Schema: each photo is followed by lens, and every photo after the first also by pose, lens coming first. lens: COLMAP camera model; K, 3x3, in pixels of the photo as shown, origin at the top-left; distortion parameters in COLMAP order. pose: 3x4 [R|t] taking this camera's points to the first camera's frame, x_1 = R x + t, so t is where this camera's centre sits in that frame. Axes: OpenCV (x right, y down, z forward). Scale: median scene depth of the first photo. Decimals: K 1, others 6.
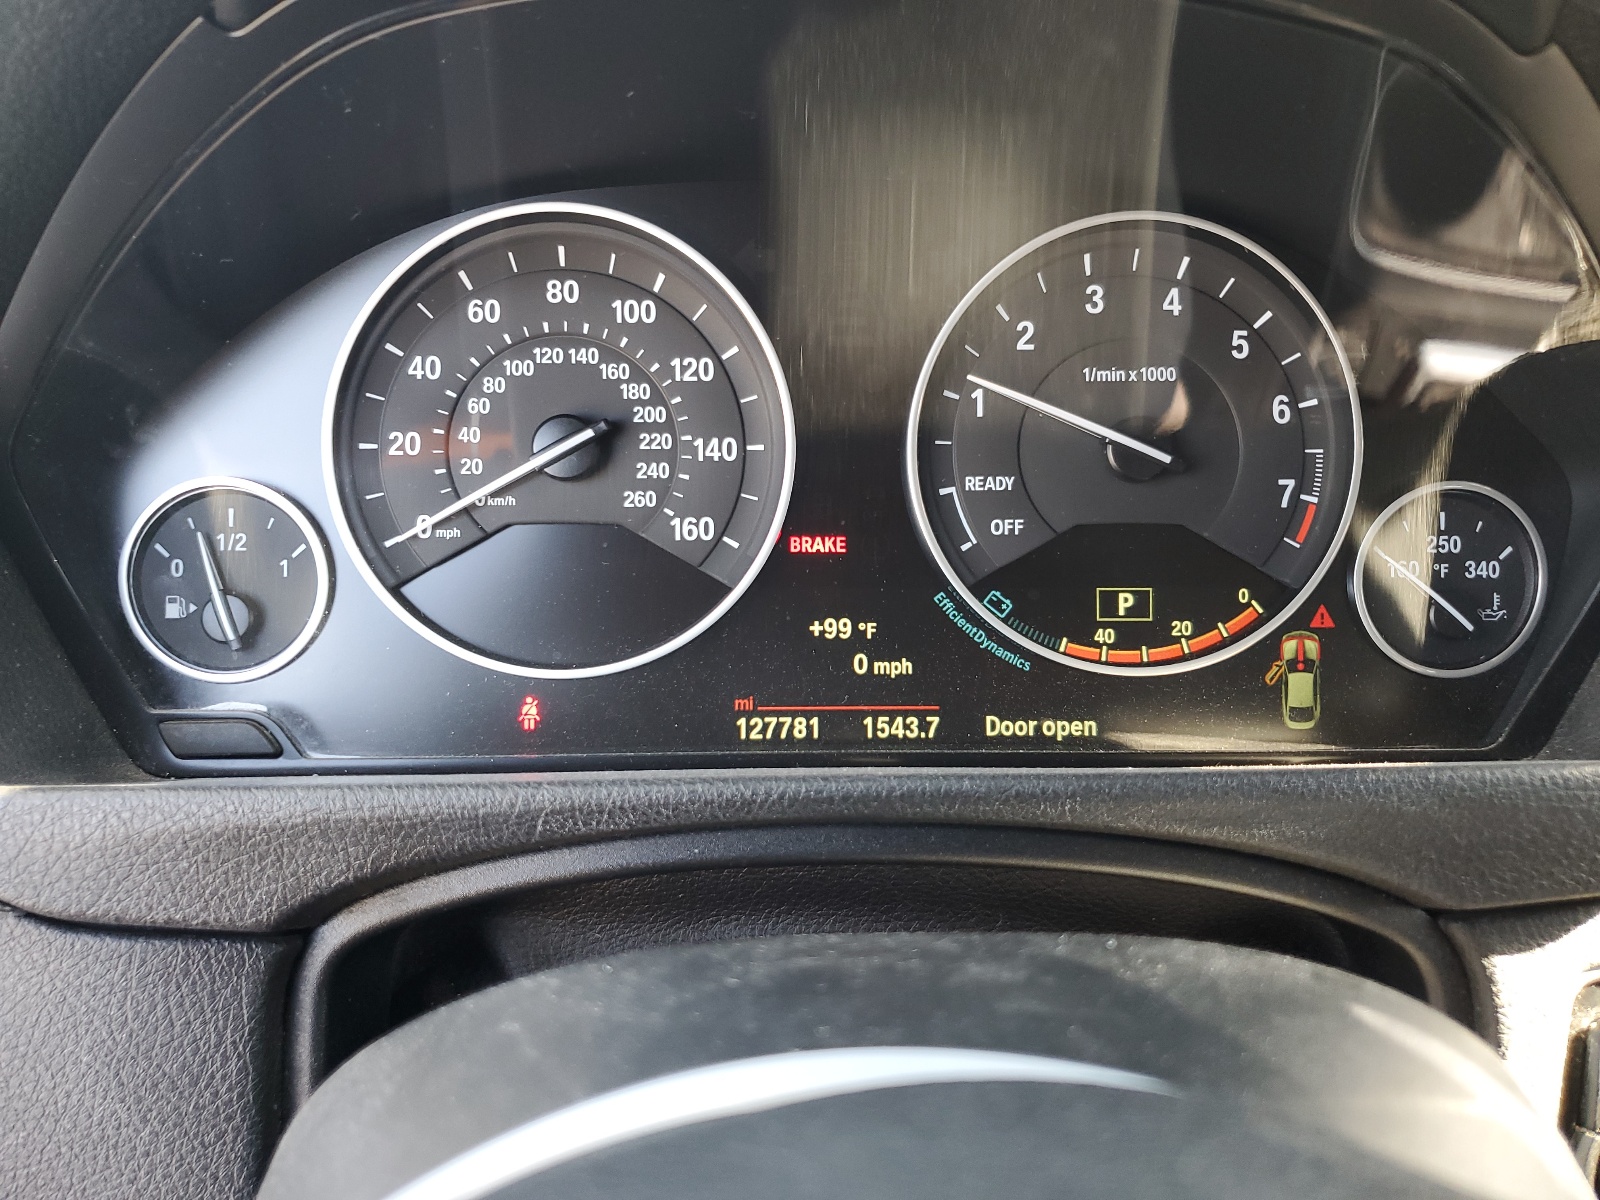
lens RADIAL K [[1212.9, 0, 800.1], [0, 1212.9, 599.6], [0, 0, 1]] dist [-0.005729, -0.001366]
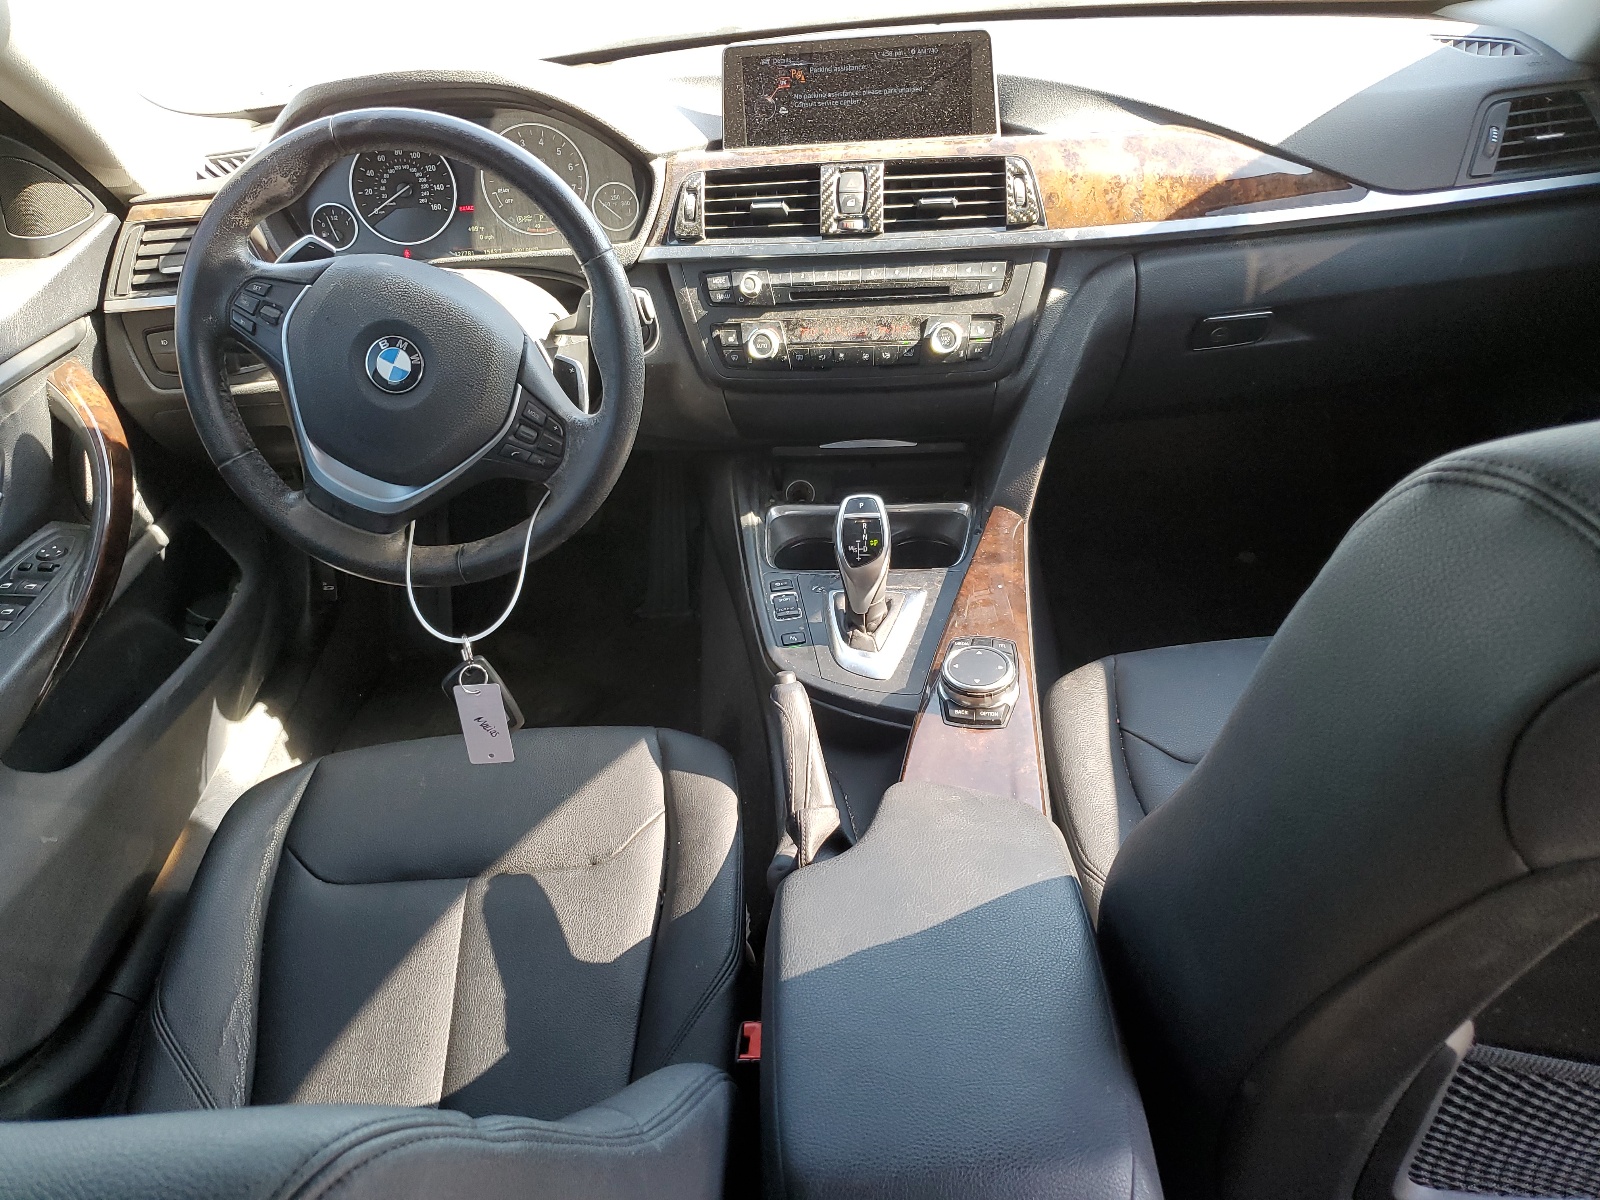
lens RADIAL K [[1212.9, 0, 799.7], [0, 1212.9, 600.1], [0, 0, 1]] dist [-0.005729, -0.001366]
pose [[0.995611, -0.044119, -0.082533, 1.500589], [0.067745, 0.948206, 0.310350, 0.018056], [0.064566, -0.314579, 0.947033, -3.462170]]
